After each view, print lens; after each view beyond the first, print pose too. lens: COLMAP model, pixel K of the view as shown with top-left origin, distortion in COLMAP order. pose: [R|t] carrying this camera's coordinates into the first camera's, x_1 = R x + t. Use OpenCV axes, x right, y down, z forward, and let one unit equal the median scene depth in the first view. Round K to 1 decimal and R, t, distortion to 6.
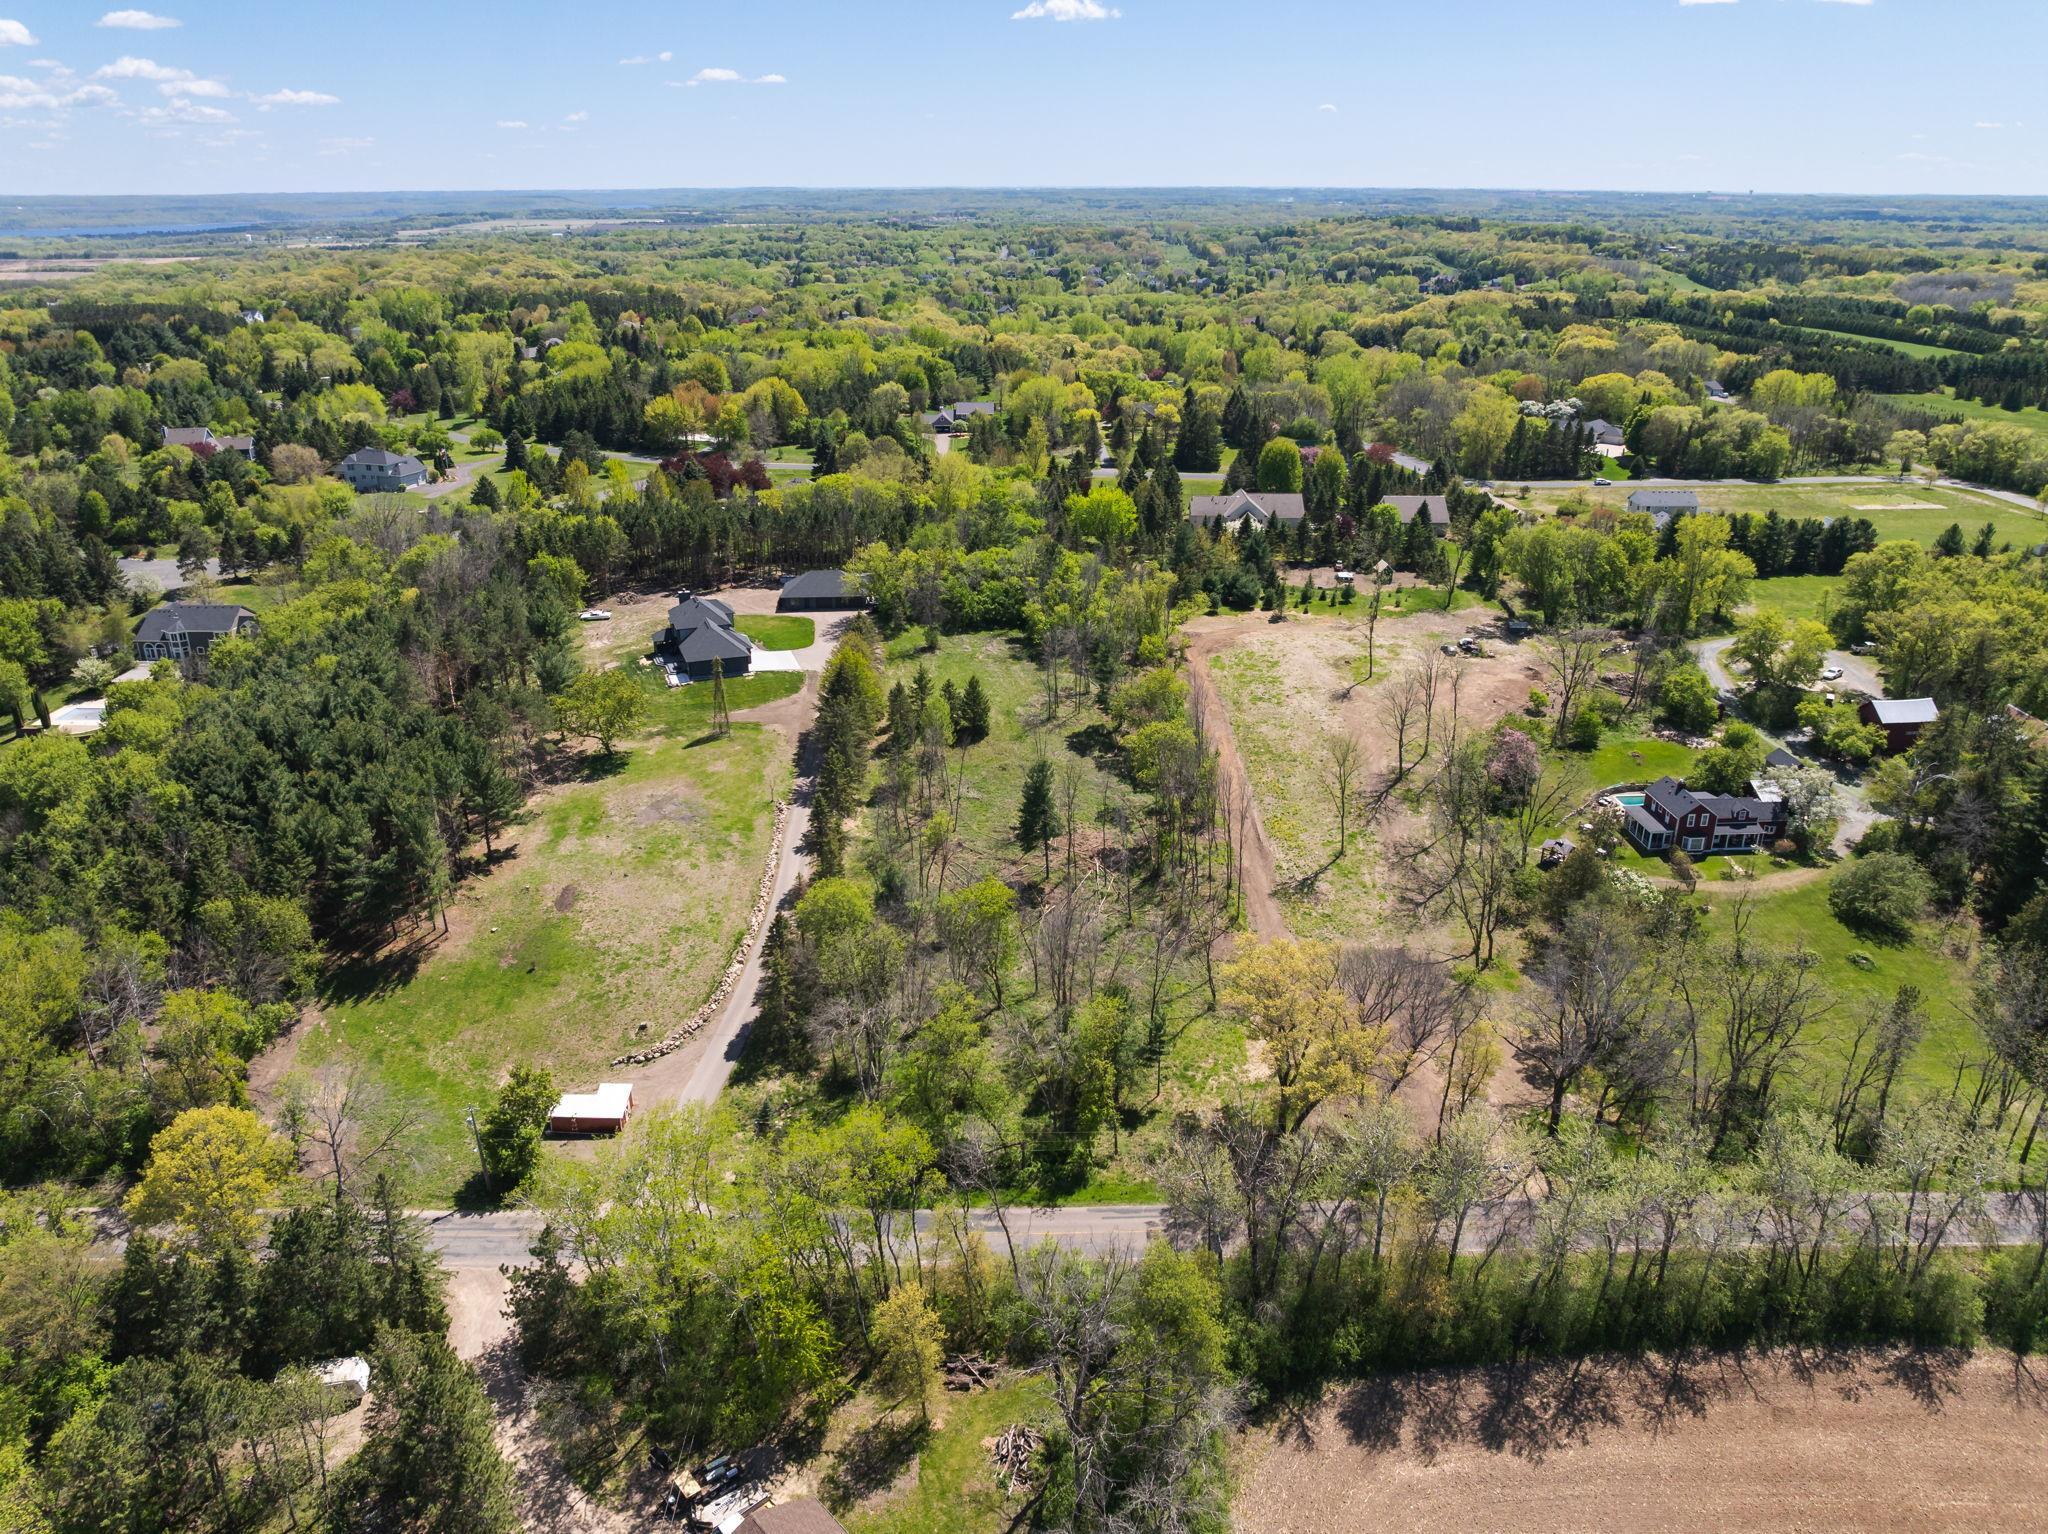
lens RADIAL K [[1459.2, 0, 1024.6], [0, 1459.2, 761.9], [0, 0, 1]] dist [-0.062309, 0.036406]
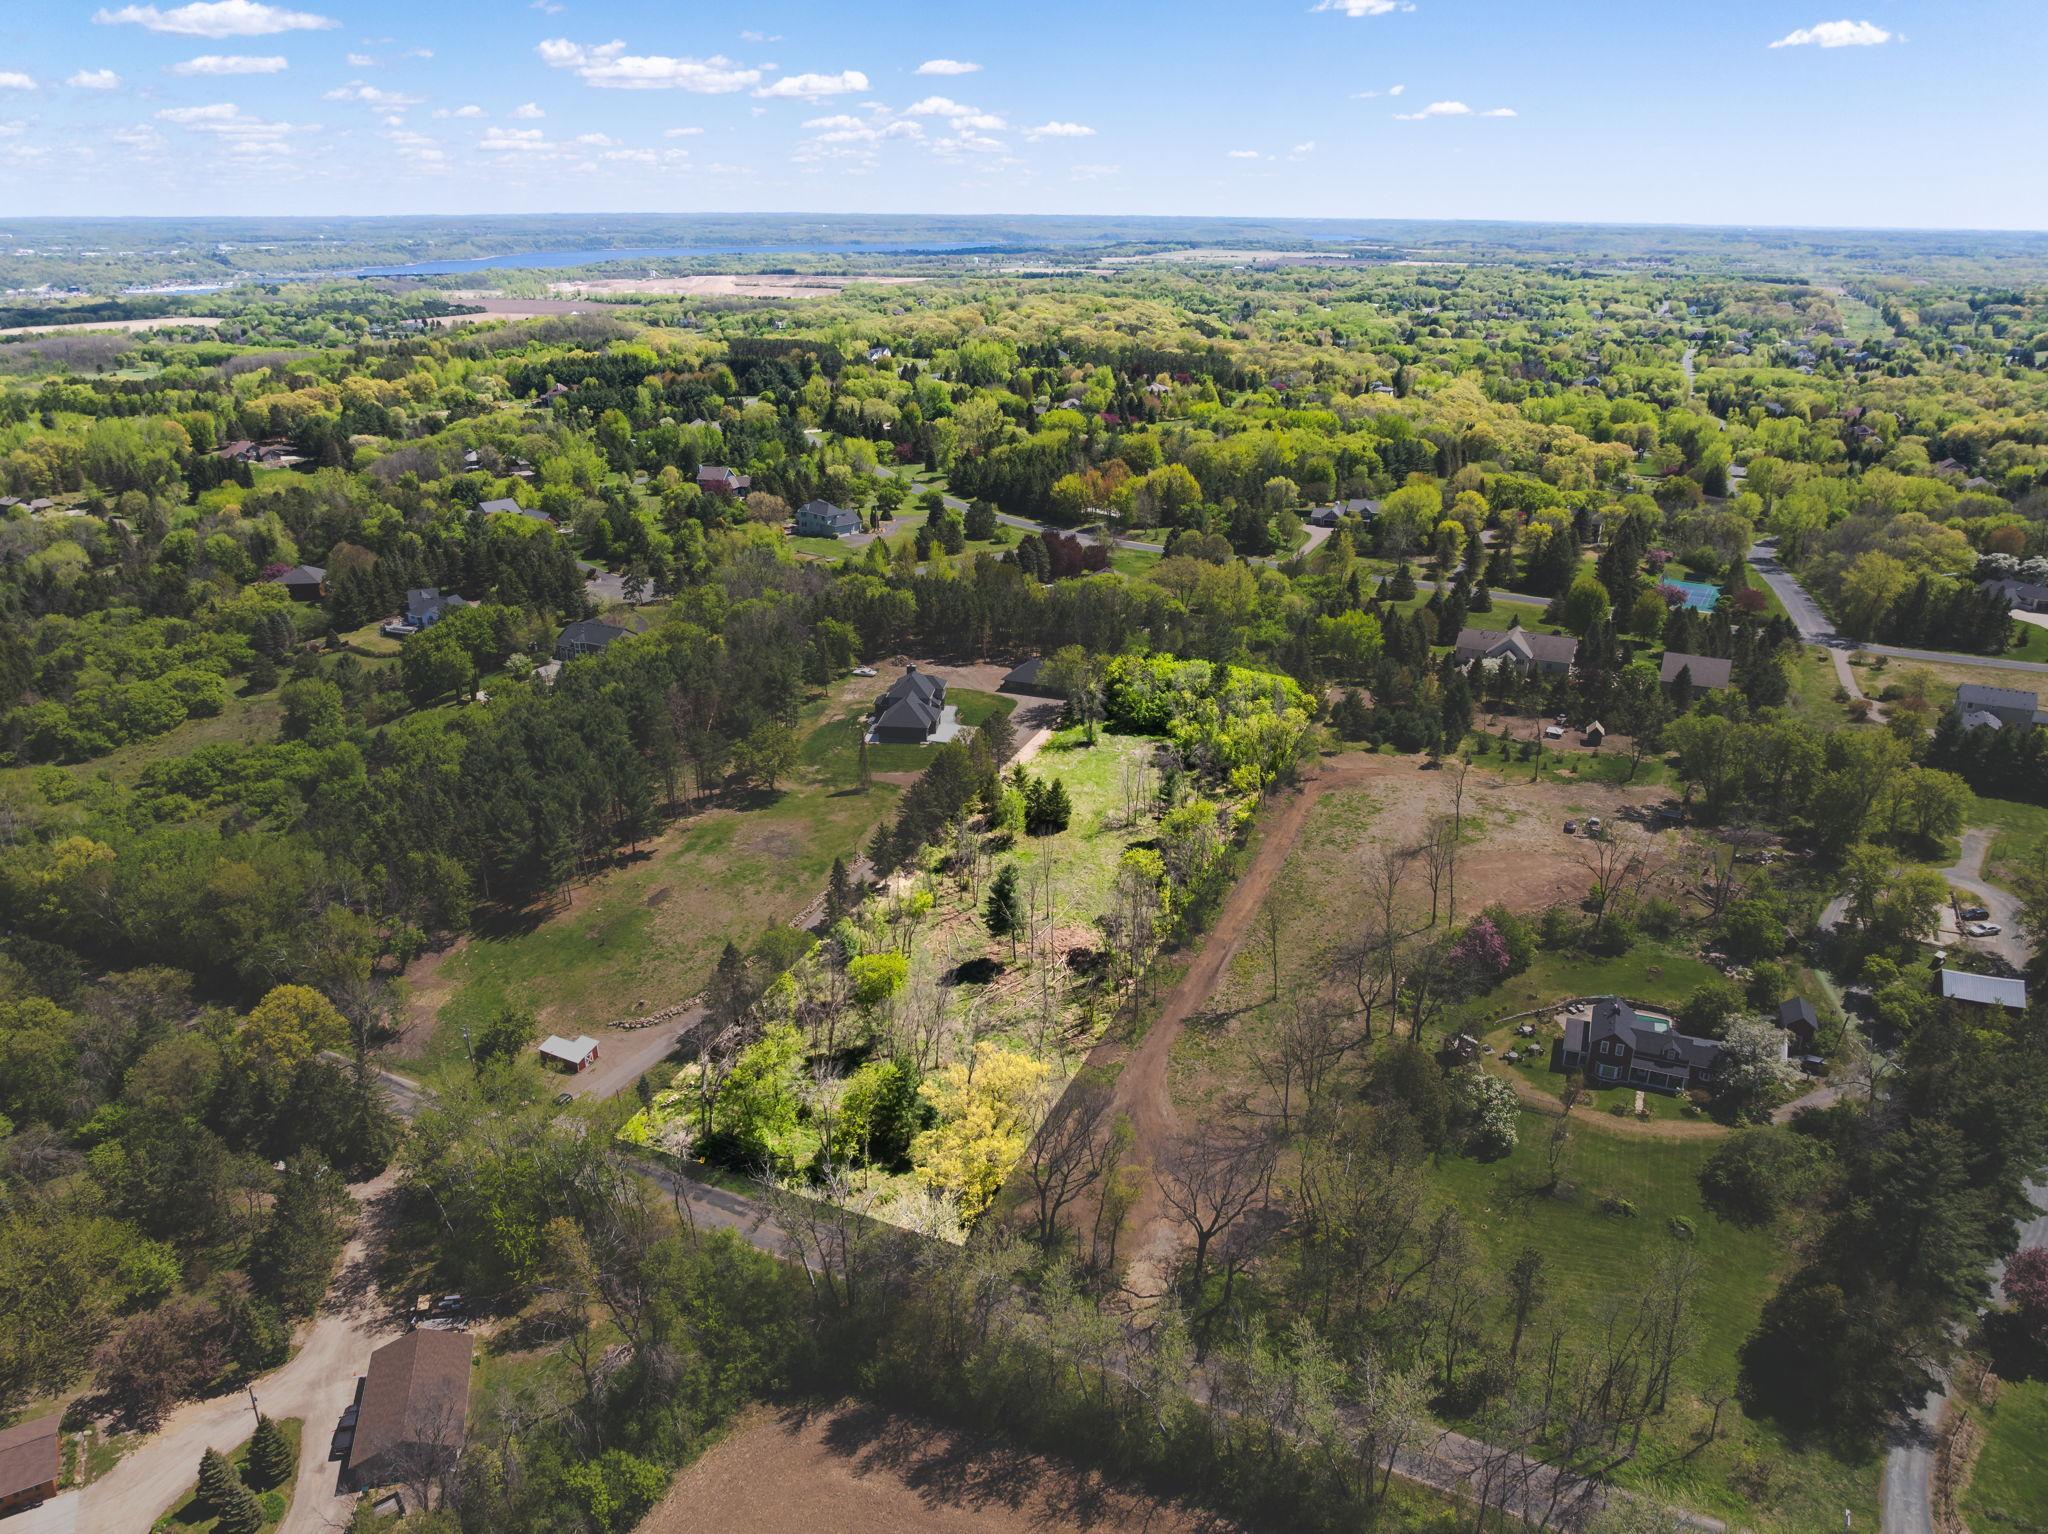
lens RADIAL K [[1431.5, 0, 1028.7], [0, 1431.5, 758.8], [0, 0, 1]] dist [-0.034843, -0.001555]
pose [[0.899343, 0.162160, -0.406063, 0.342330], [-0.168437, 0.985499, 0.020505, -0.078711], [0.403500, 0.049955, 0.913615, -0.049309]]
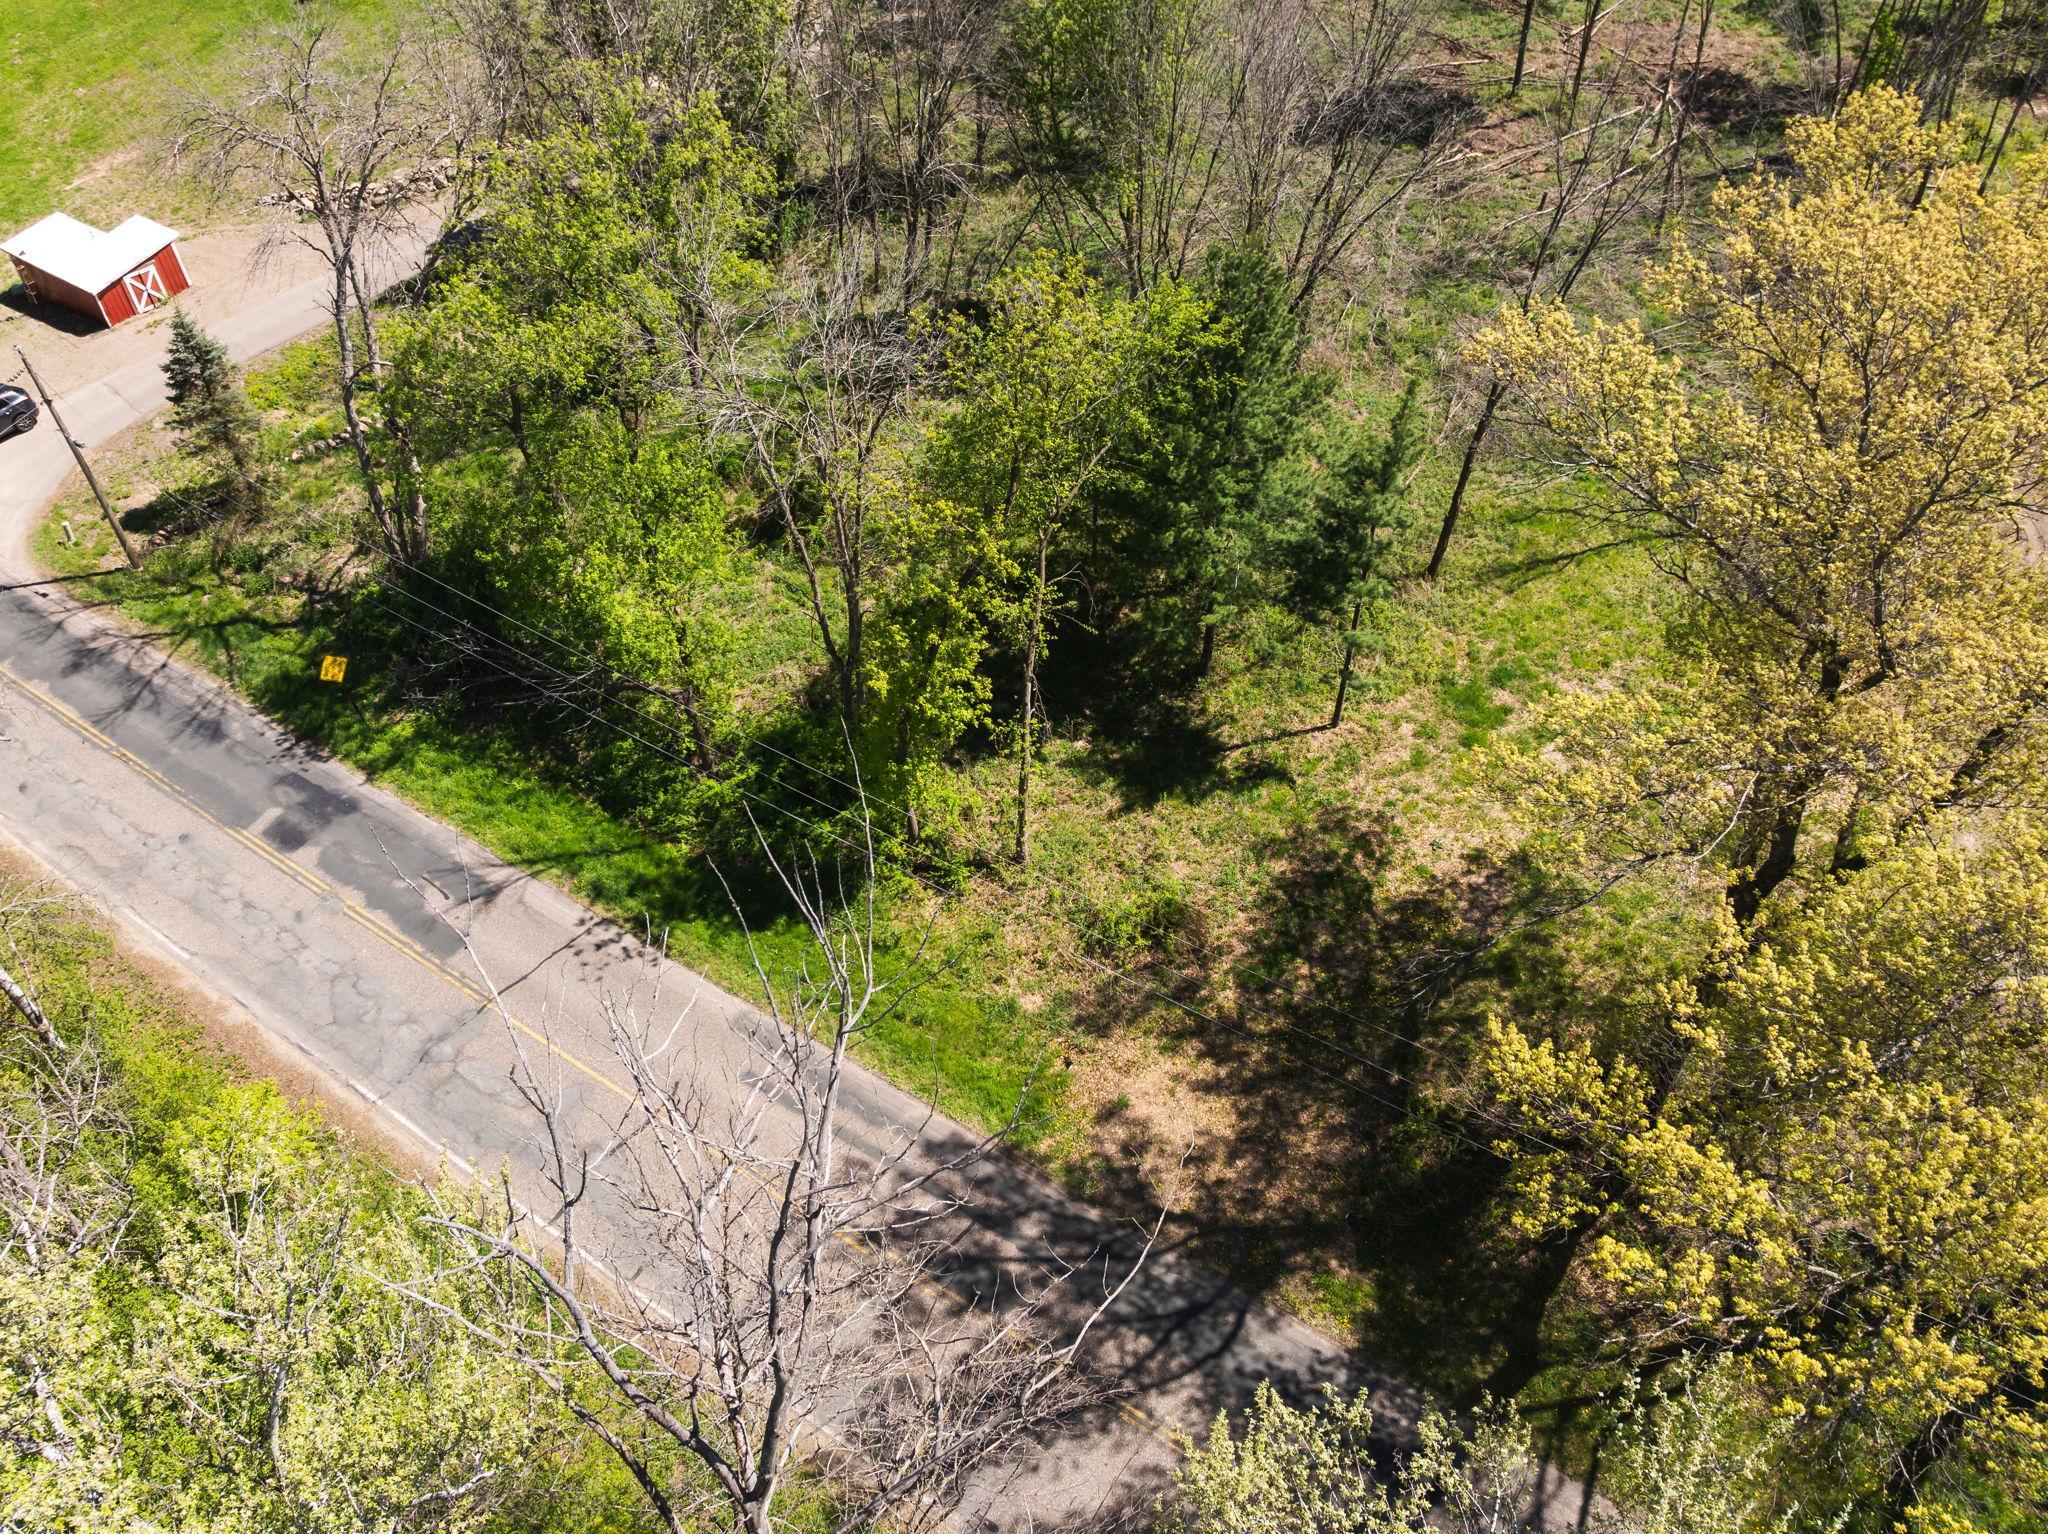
lens RADIAL K [[1459.2, 0, 1024.6], [0, 1459.2, 761.9], [0, 0, 1]] dist [-0.062309, 0.036406]
pose [[0.833444, 0.387264, -0.394205, 0.090457], [-0.211284, 0.882476, 0.420232, 0.074664], [0.510618, -0.266951, 0.817317, 0.422300]]
